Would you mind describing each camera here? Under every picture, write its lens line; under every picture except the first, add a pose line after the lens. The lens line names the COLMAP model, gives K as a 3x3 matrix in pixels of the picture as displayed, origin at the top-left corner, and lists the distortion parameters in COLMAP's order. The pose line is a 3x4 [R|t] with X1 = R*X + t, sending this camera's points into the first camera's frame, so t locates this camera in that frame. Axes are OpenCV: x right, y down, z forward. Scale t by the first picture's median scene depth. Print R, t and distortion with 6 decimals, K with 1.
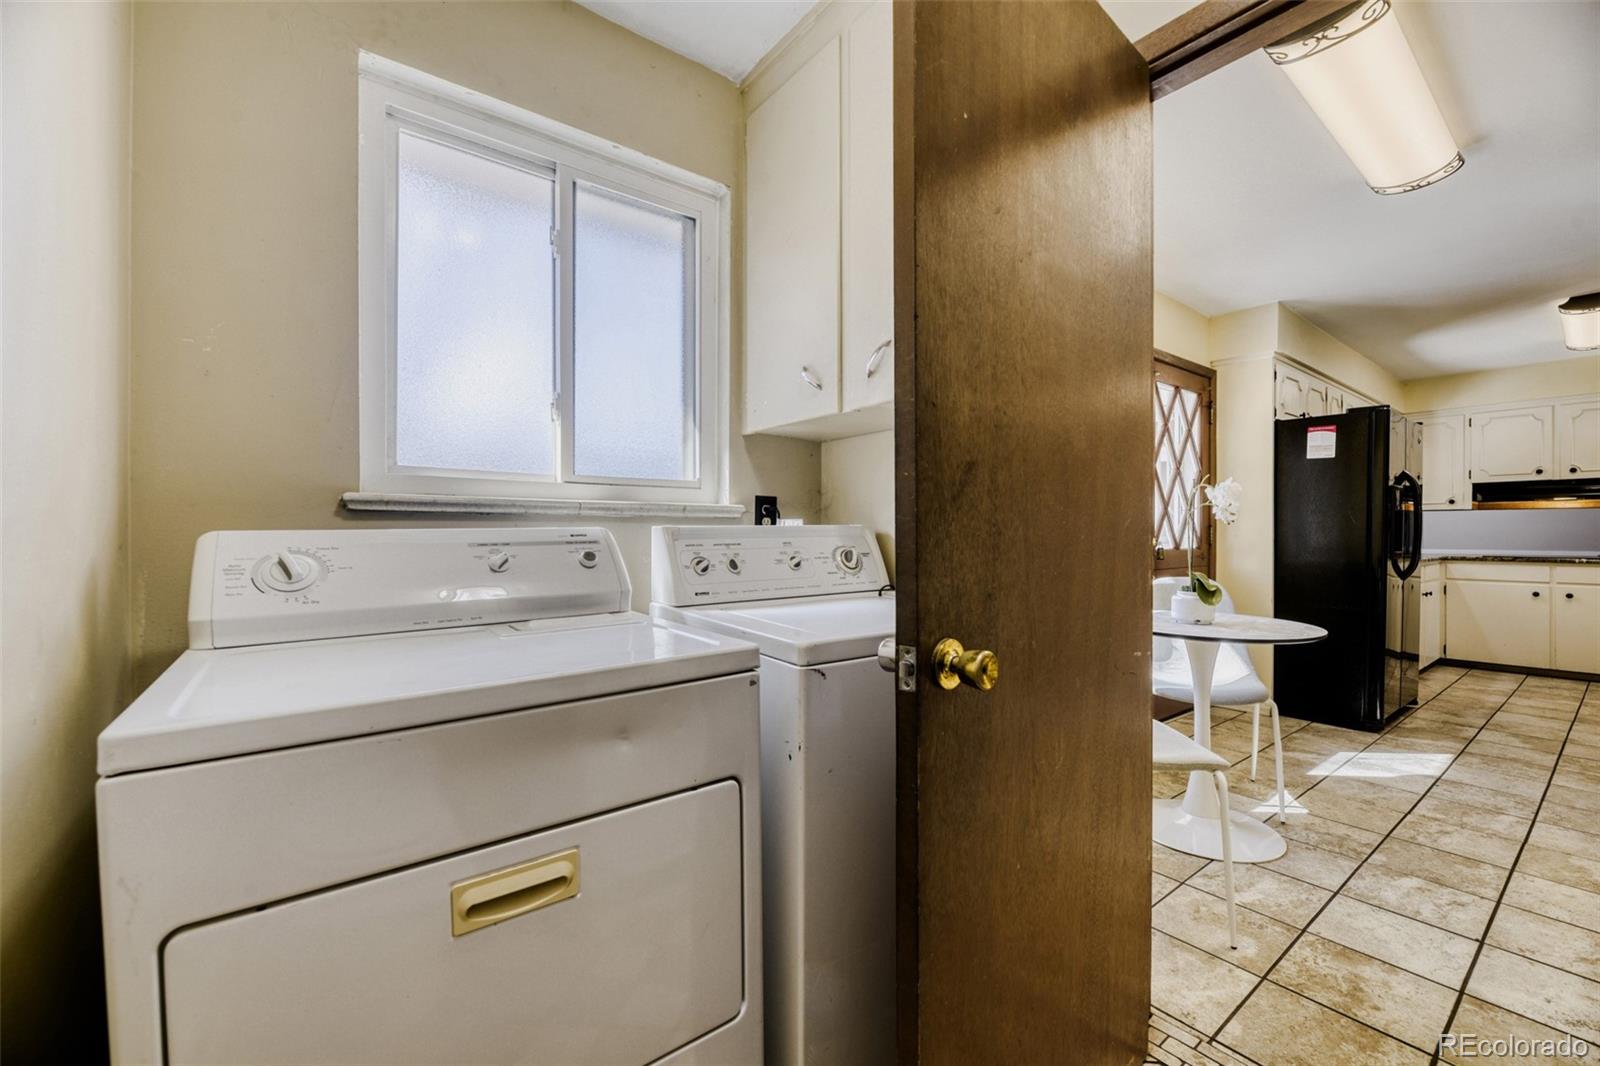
lens RADIAL K [[655.4, 0, 795.0], [0, 655.4, 540.7], [0, 0, 1]] dist [-0.000925, -0.002113]
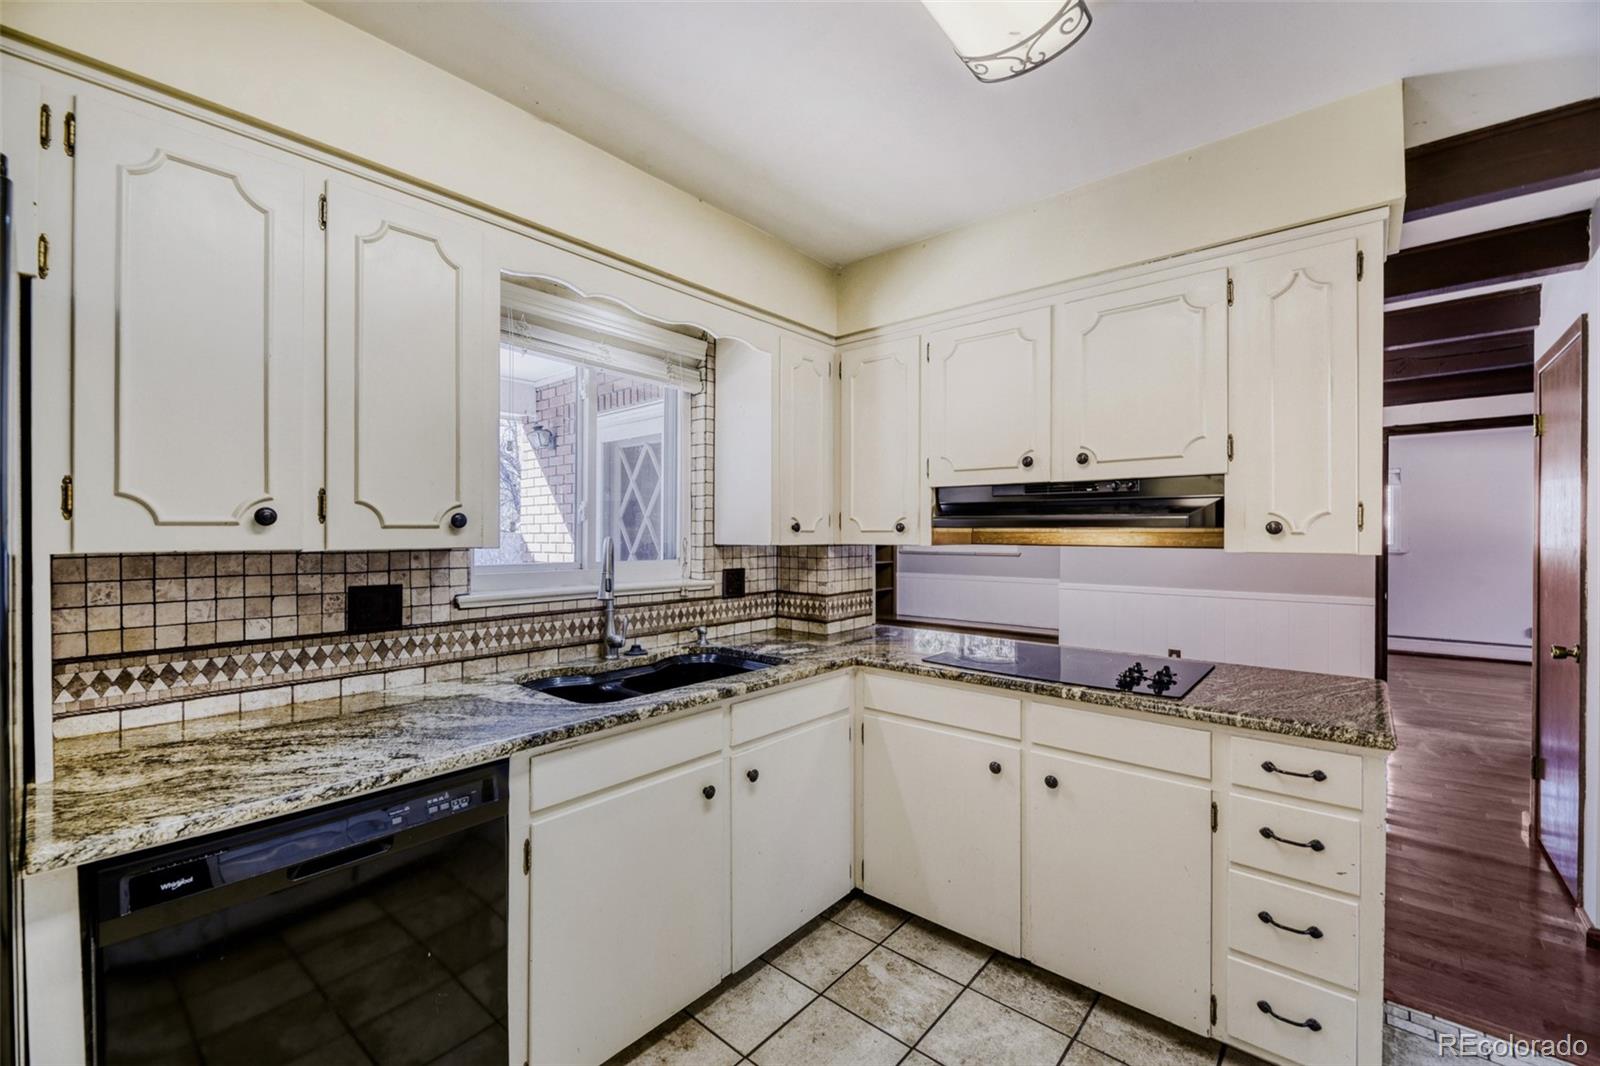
lens RADIAL K [[655.4, 0, 794.4], [0, 655.4, 533.9], [0, 0, 1]] dist [-0.000925, -0.002113]
pose [[0.979217, 0.005423, 0.202744, 1.747308], [-0.004885, 0.999983, -0.003153, -0.110299], [-0.202758, 0.002097, 0.979227, 1.183602]]
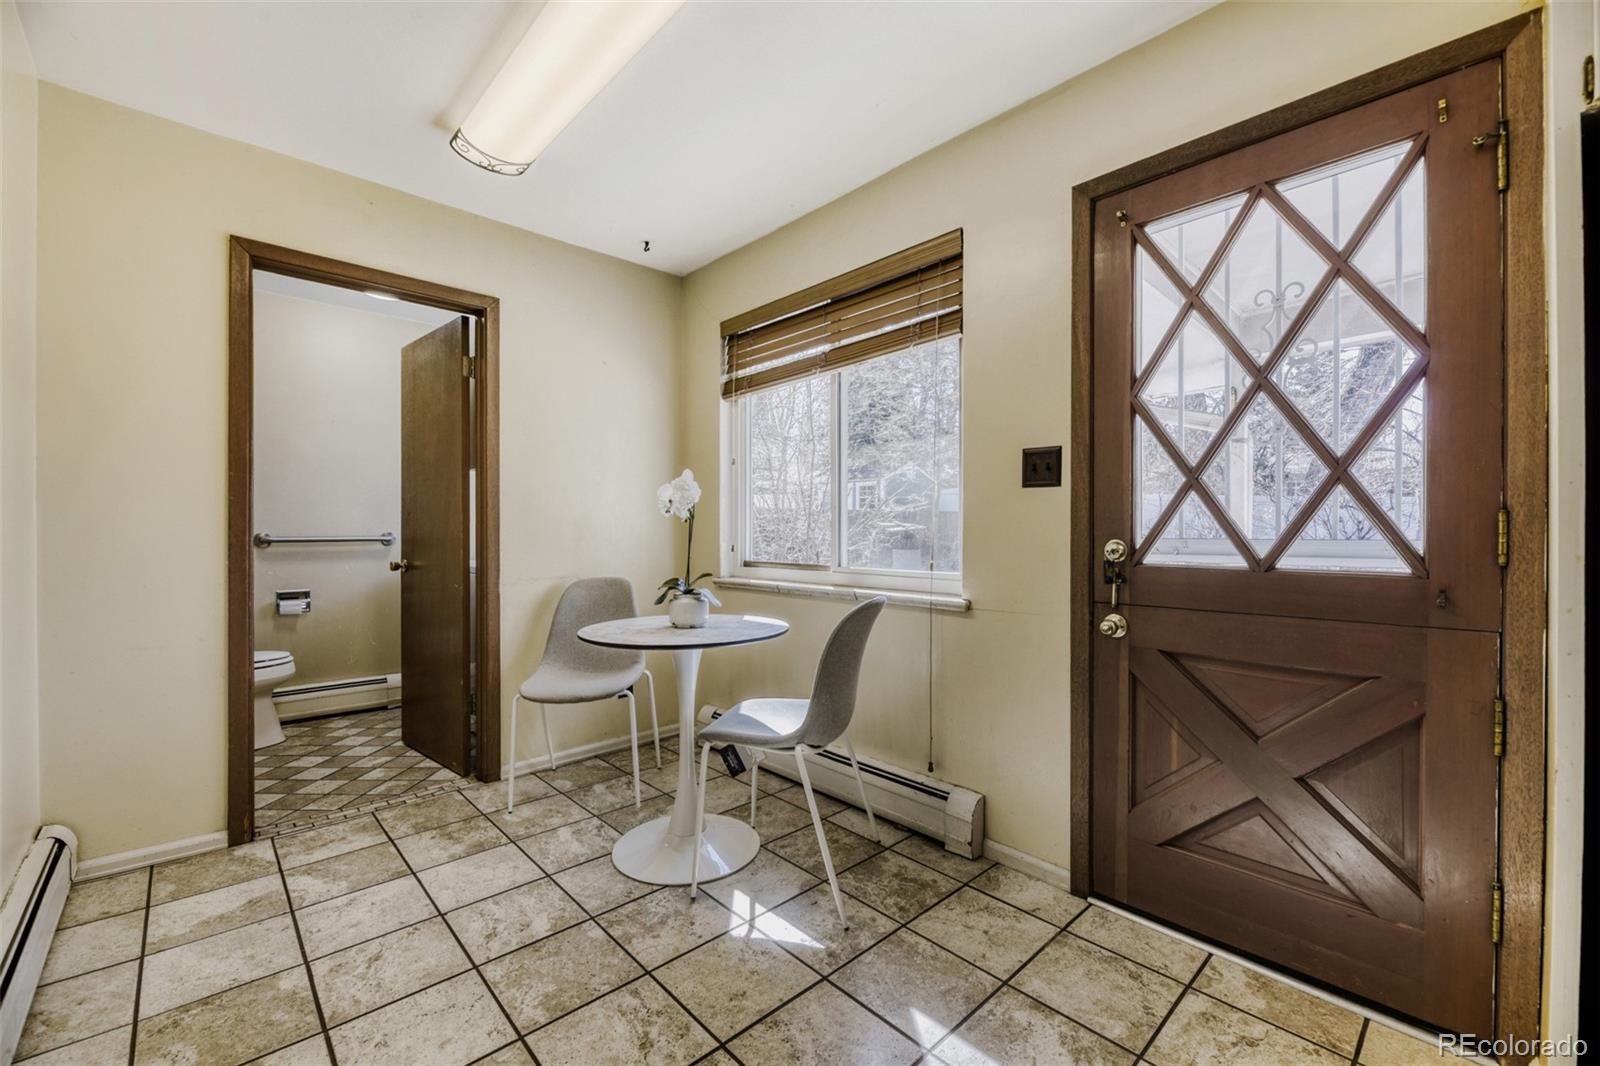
lens RADIAL K [[655.4, 0, 800.9], [0, 655.4, 535.8], [0, 0, 1]] dist [-0.000925, -0.002113]
pose [[0.100225, 0.009719, -0.994917, 1.436880], [-0.005590, 0.999942, 0.009205, -0.015279], [0.994949, 0.004639, 0.100274, 0.973699]]
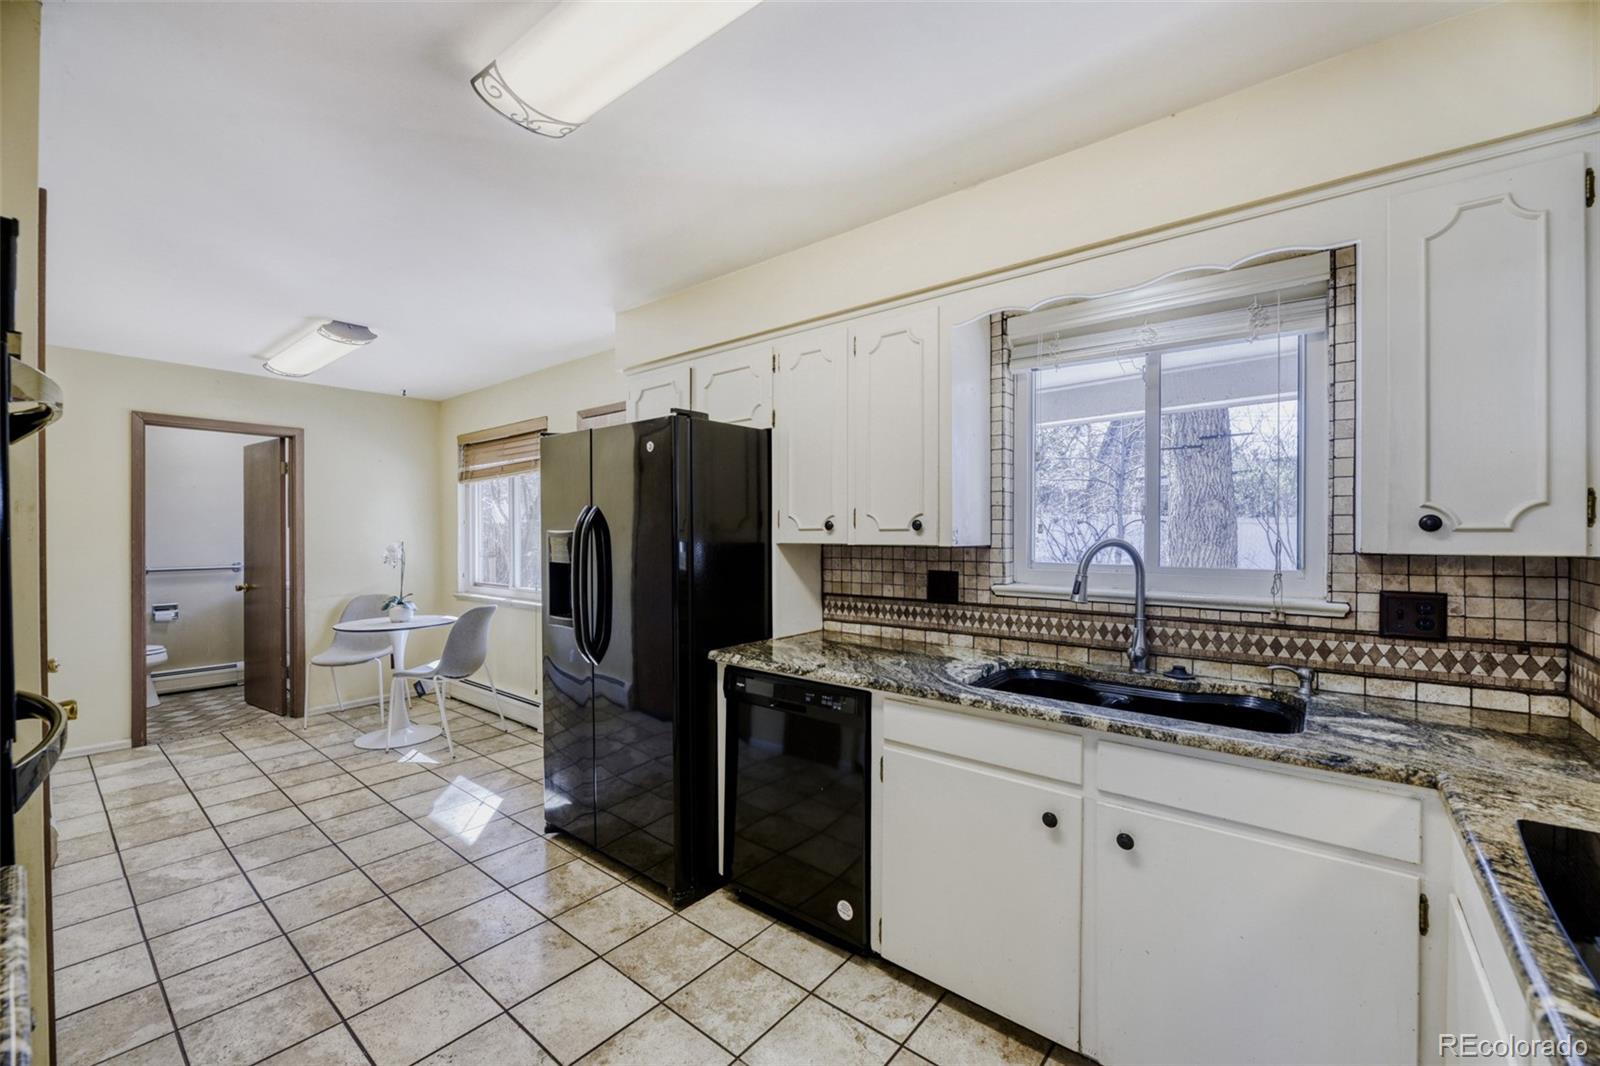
lens RADIAL K [[655.4, 0, 797.5], [0, 655.4, 535.7], [0, 0, 1]] dist [-0.000925, -0.002113]
pose [[0.221670, 0.005929, -0.975104, 2.388572], [-0.003226, 0.999980, 0.005347, -0.114067], [0.975116, 0.001961, 0.221685, 1.521339]]
